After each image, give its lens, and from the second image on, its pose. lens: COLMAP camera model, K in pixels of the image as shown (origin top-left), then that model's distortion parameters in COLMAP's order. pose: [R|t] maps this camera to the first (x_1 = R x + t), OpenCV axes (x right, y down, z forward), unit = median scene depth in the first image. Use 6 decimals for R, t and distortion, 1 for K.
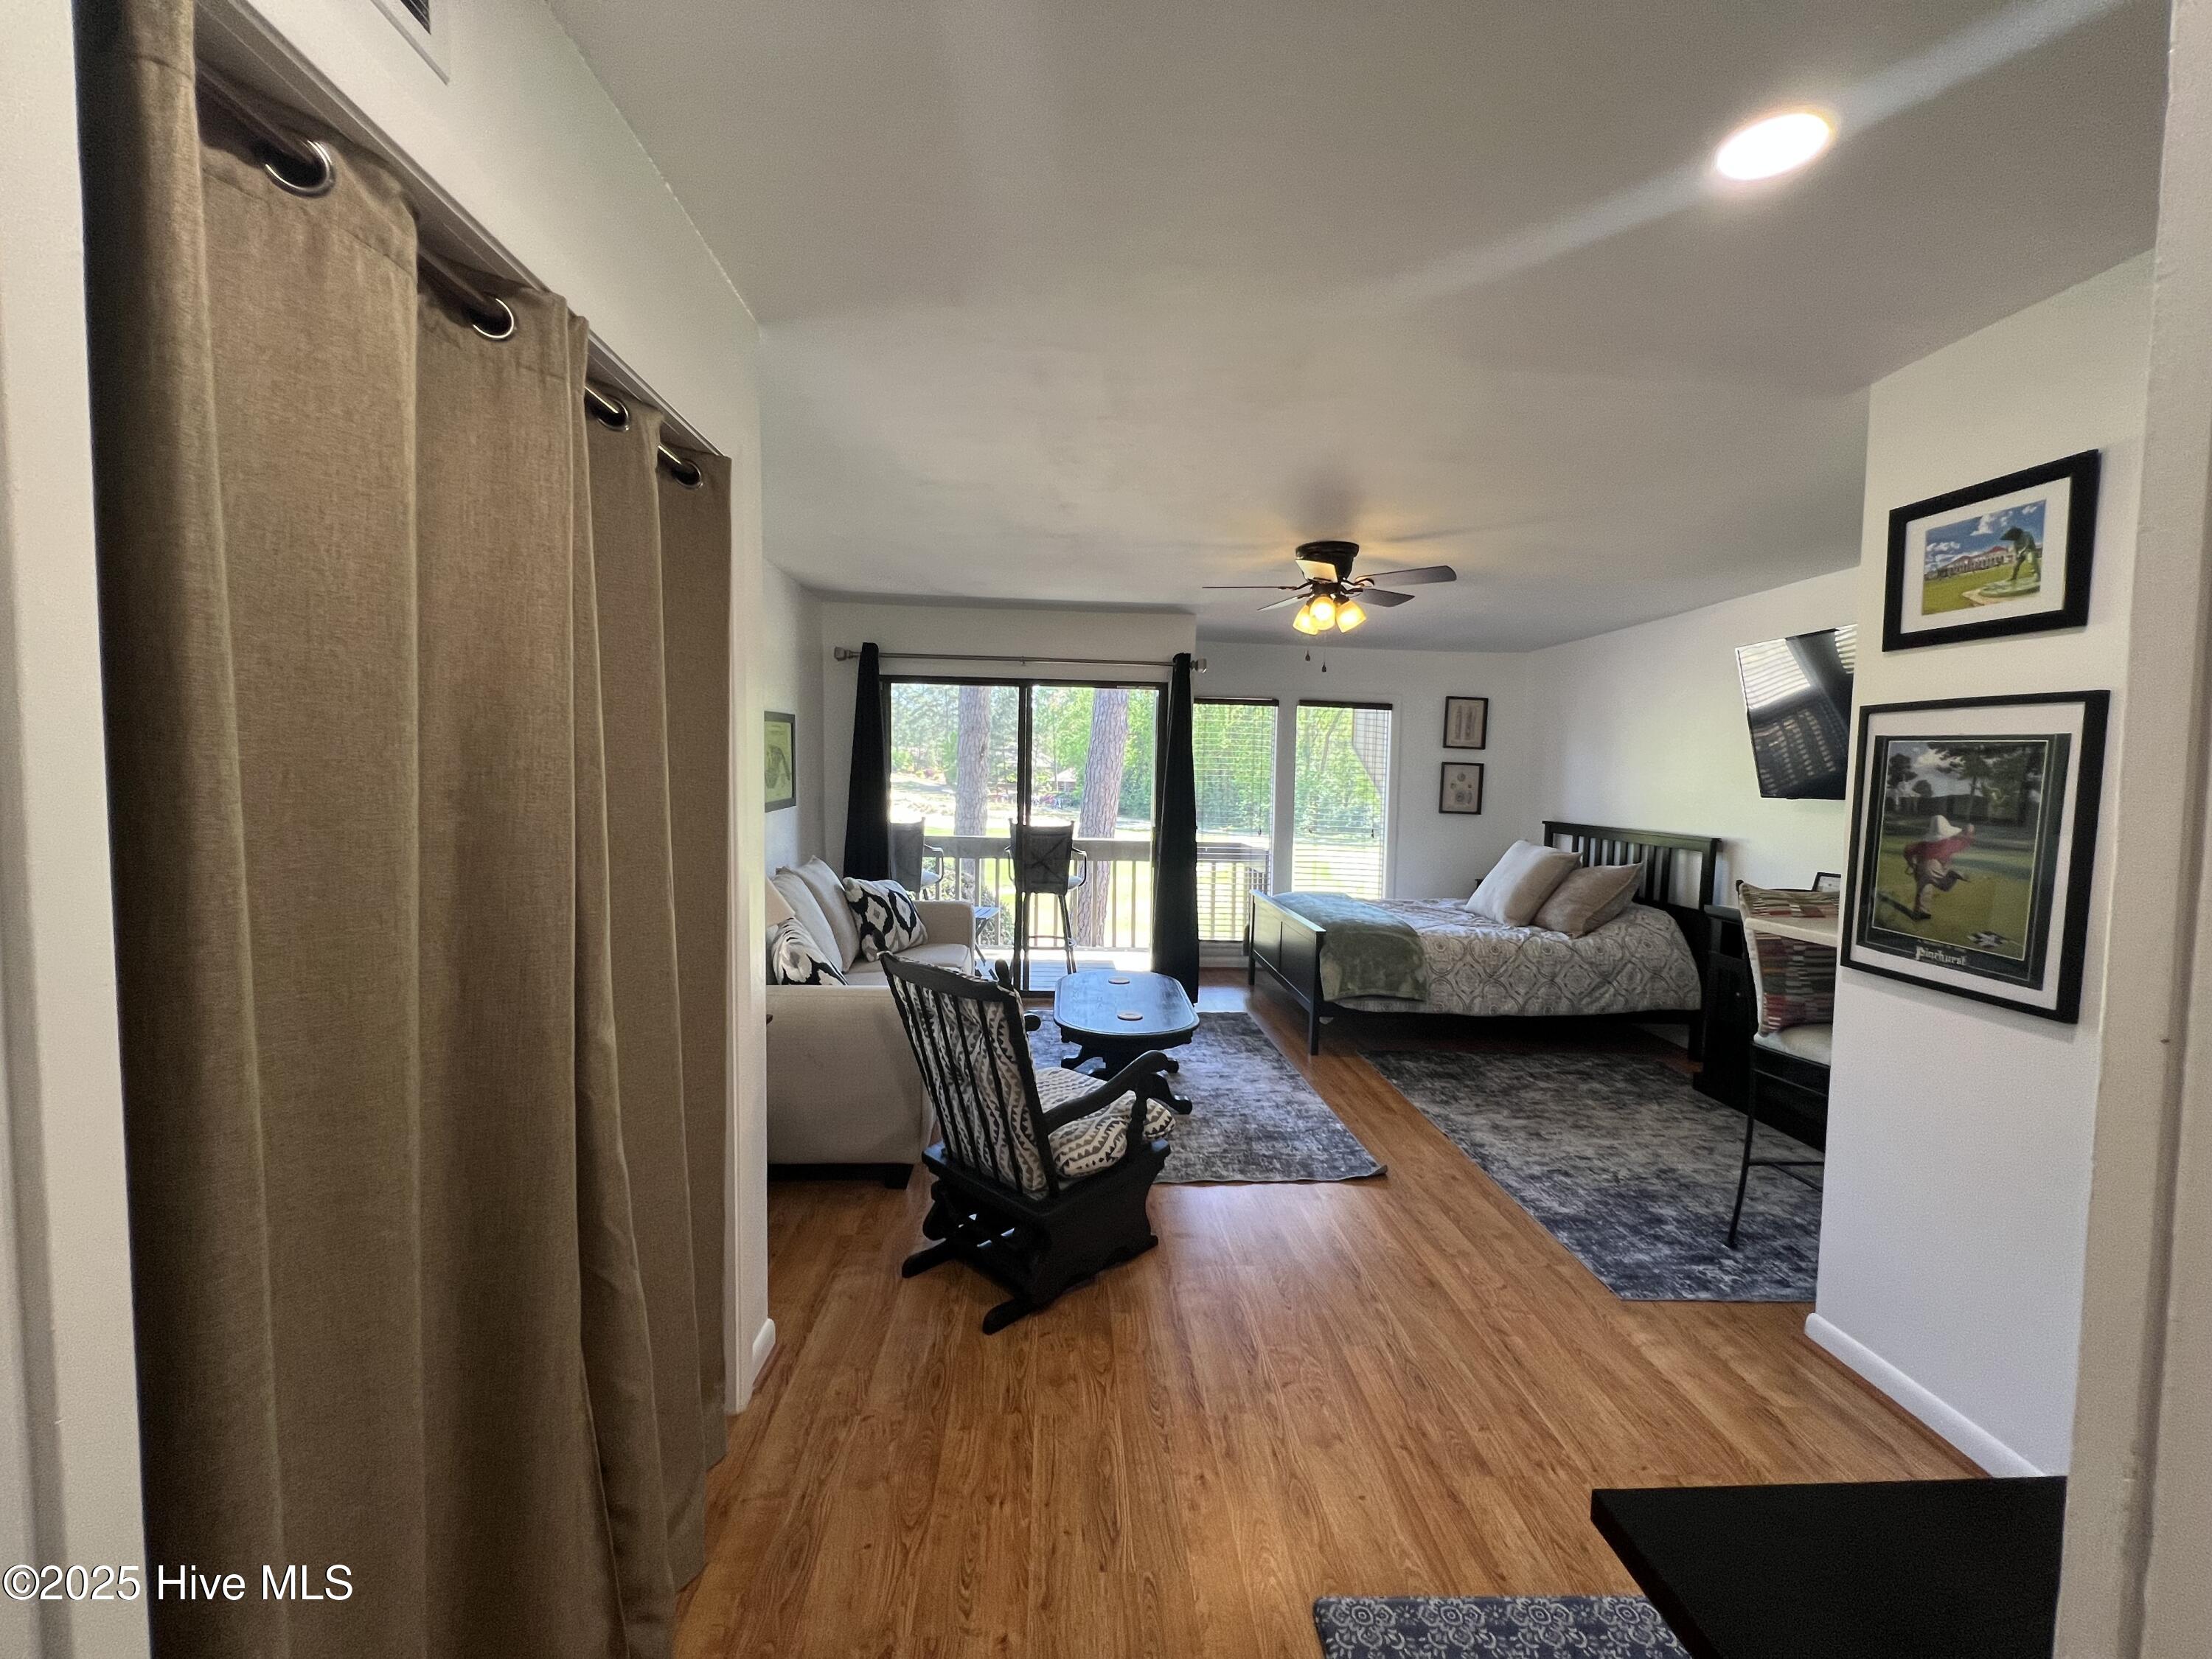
lens RADIAL K [[902.3, 0, 1106.0], [0, 902.3, 829.5], [0, 0, 1]] dist [0.001275, 0.000013]
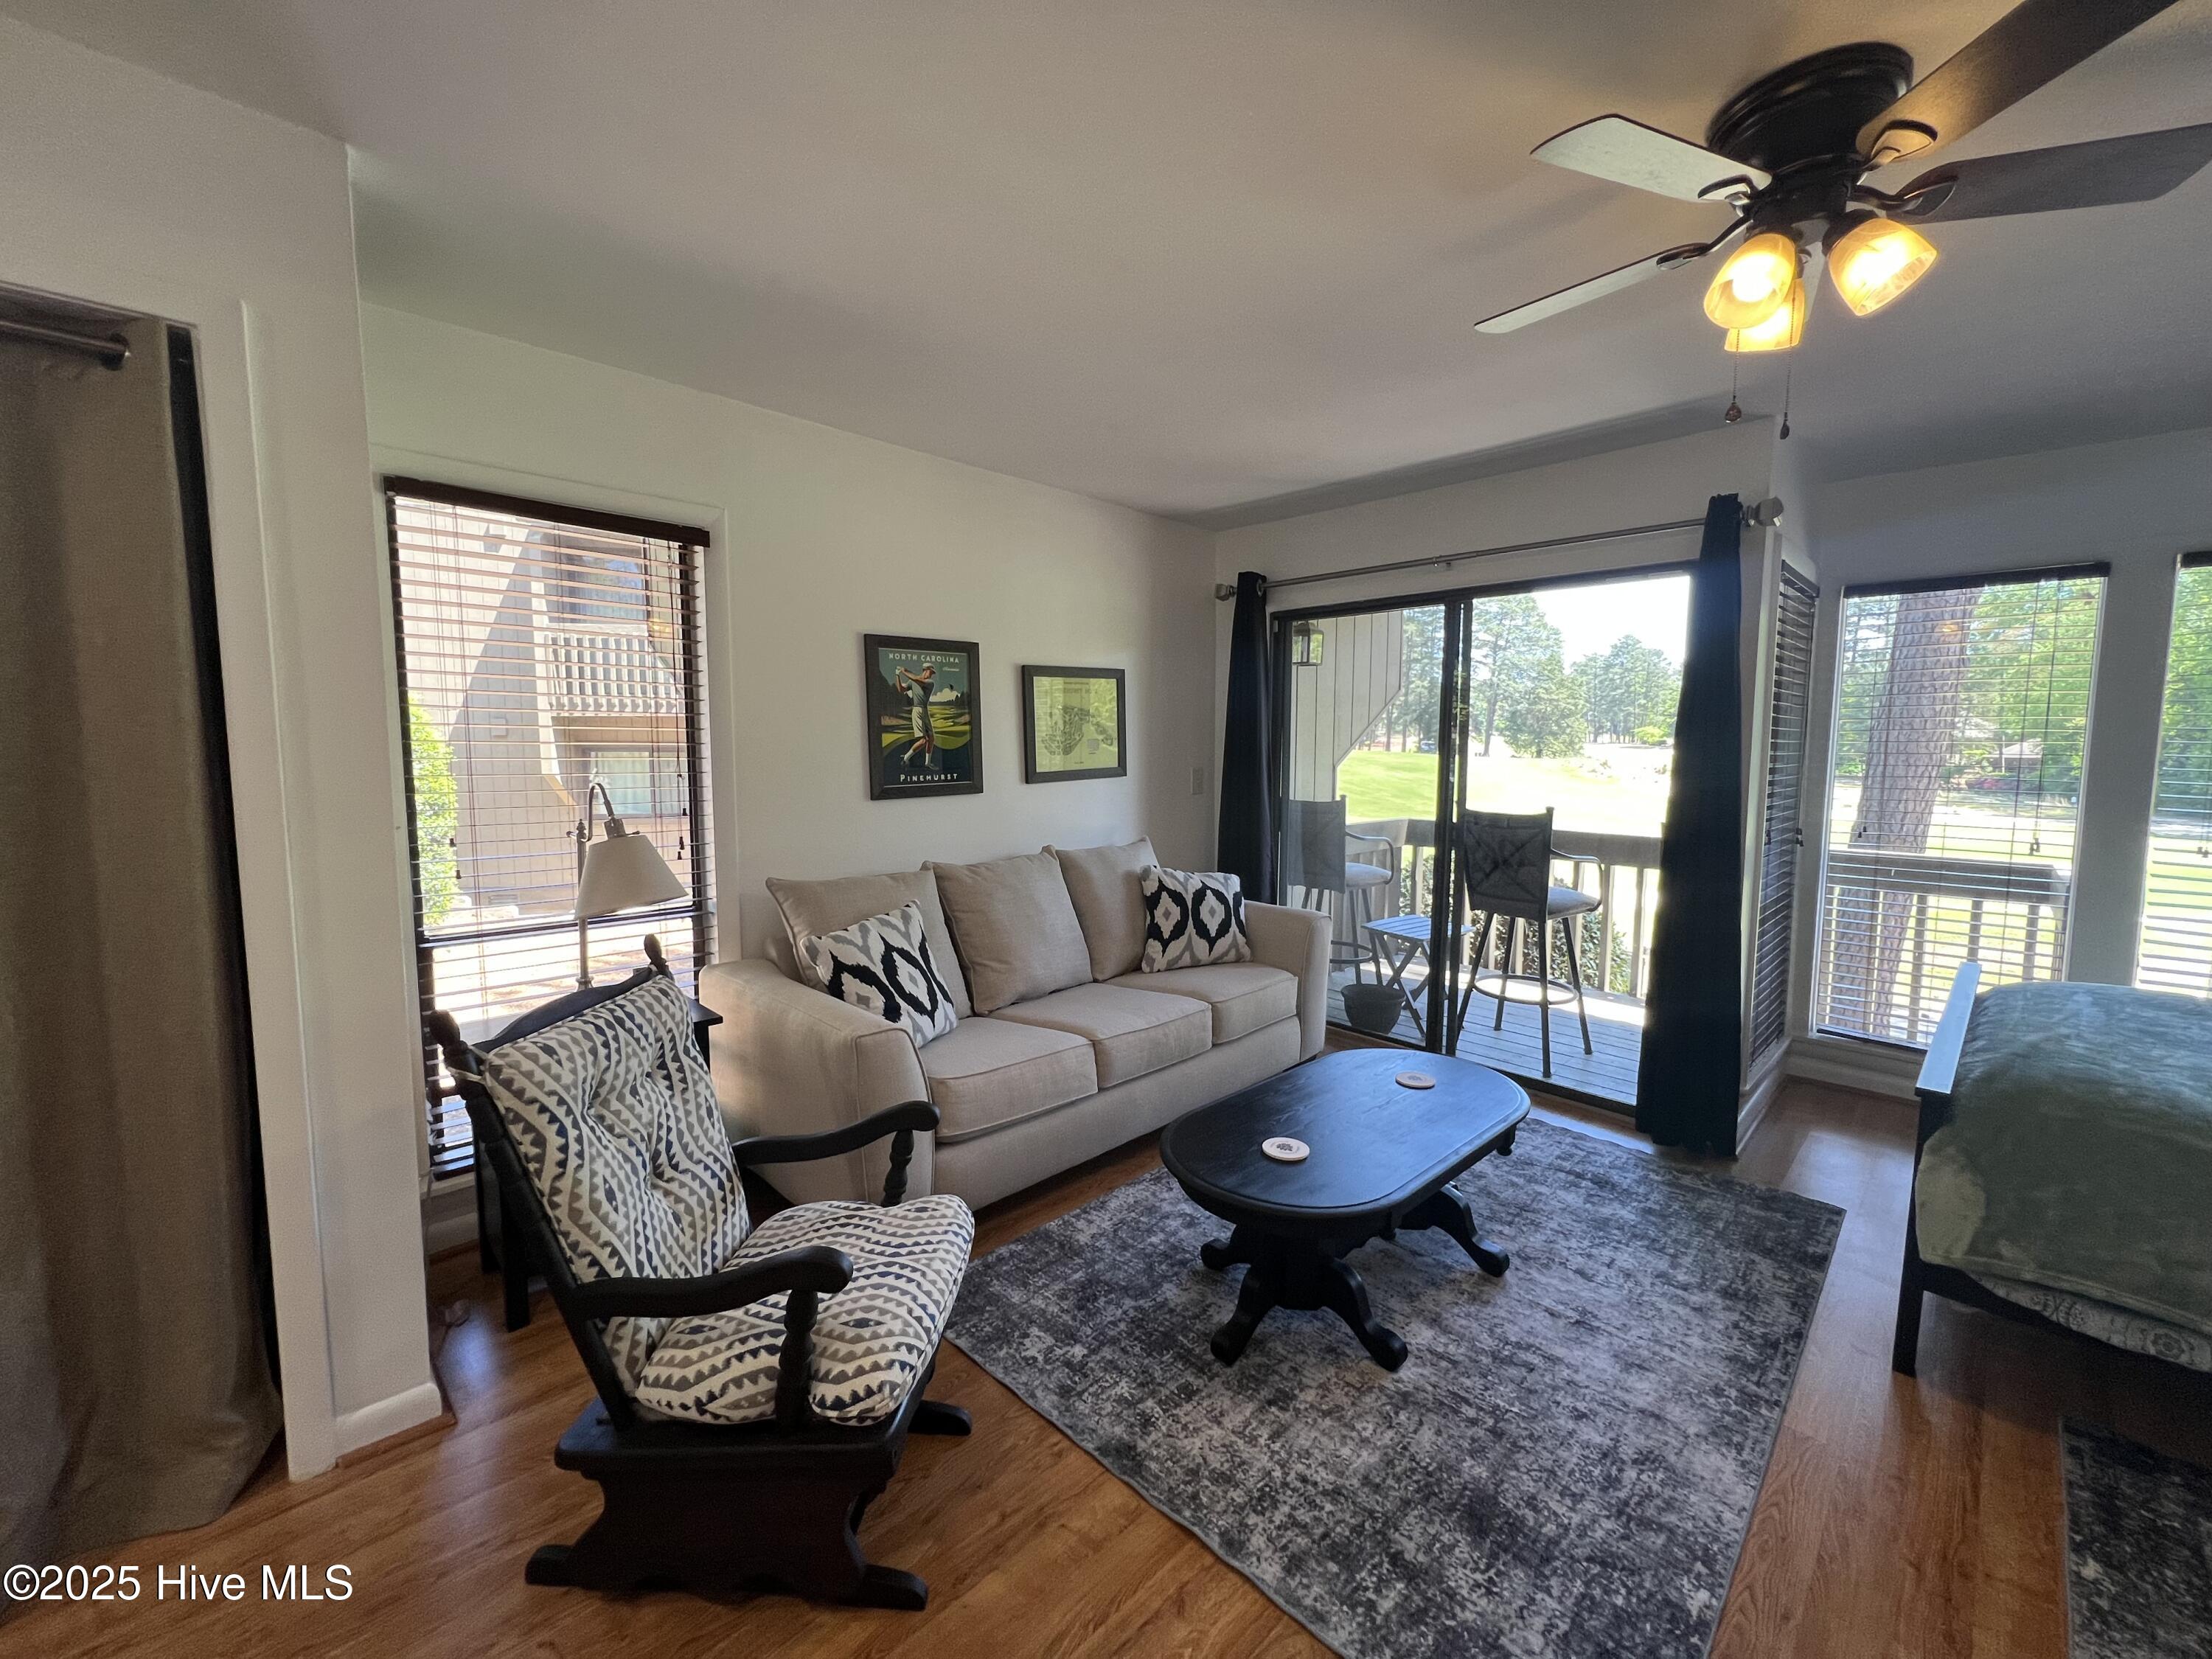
lens RADIAL K [[895.0, 0, 1101.6], [0, 895.0, 828.0], [0, 0, 1]] dist [0.000654, -0.000013]
pose [[0.651695, 0.053015, -0.756626, 0.280117], [-0.036991, 0.998589, 0.038108, -0.008800], [0.757579, 0.003153, 0.652736, 0.420291]]
